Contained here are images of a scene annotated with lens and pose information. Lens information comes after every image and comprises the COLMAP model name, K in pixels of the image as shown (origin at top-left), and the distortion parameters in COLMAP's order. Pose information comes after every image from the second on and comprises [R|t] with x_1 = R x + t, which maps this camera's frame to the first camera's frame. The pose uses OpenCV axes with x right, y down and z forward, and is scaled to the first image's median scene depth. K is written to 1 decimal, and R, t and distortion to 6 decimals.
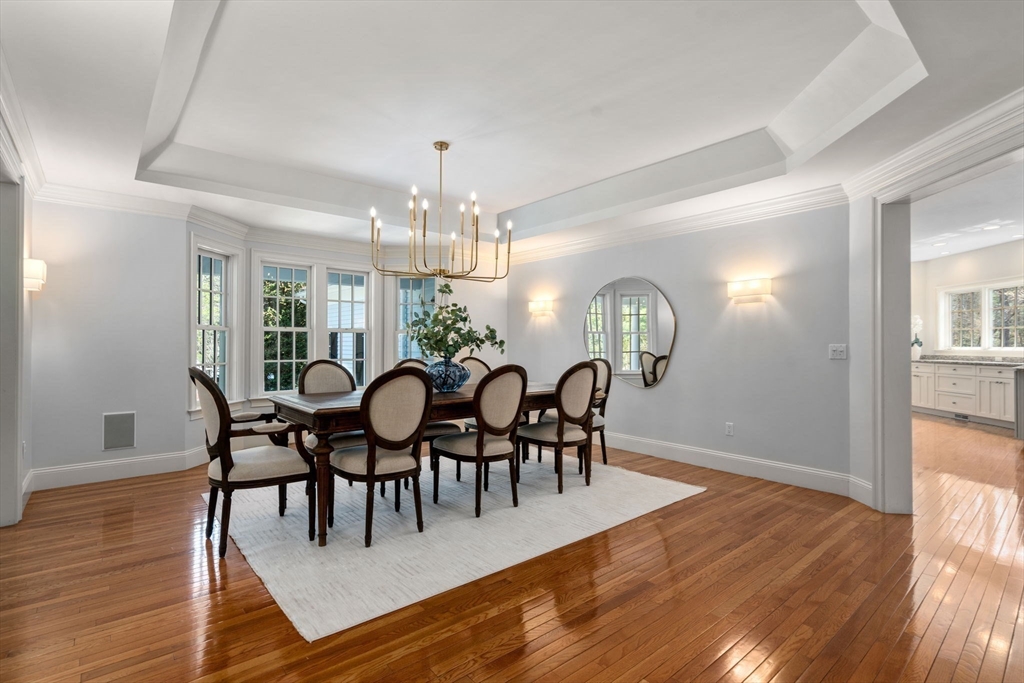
lens RADIAL K [[489.4, 0, 510.2], [0, 489.4, 342.1], [0, 0, 1]] dist [-0.002212, 0.000016]
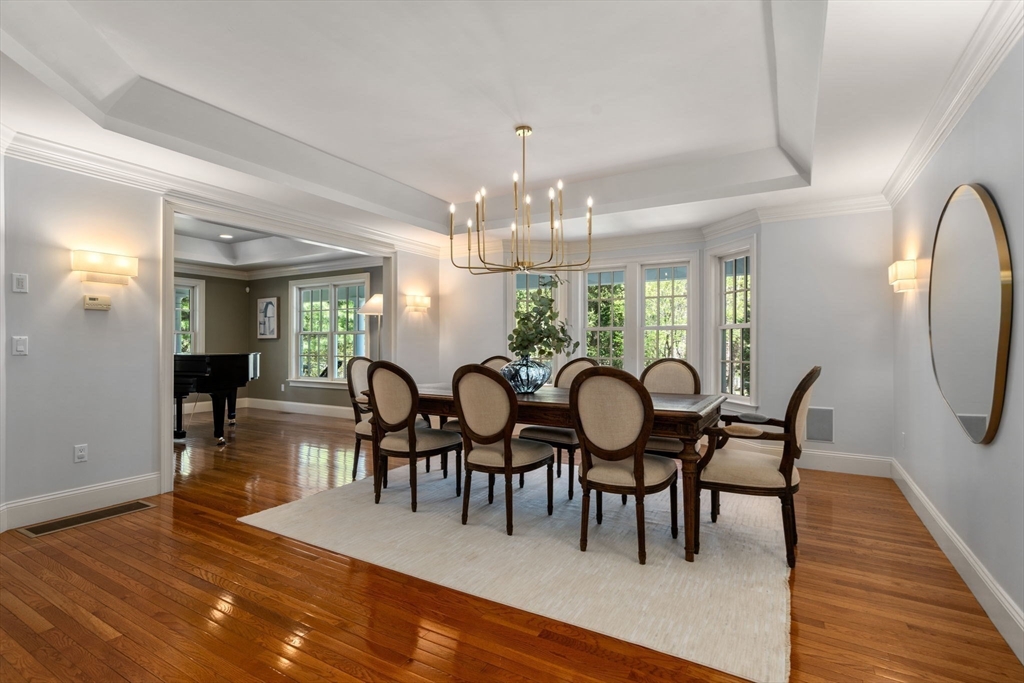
lens RADIAL K [[489.4, 0, 507.8], [0, 489.4, 345.8], [0, 0, 1]] dist [-0.002212, 0.000016]
pose [[0.322552, -0.001322, -0.946551, 0.872032], [0.007650, 0.999970, 0.001210, 0.014023], [0.946521, -0.007632, 0.322552, 0.794653]]
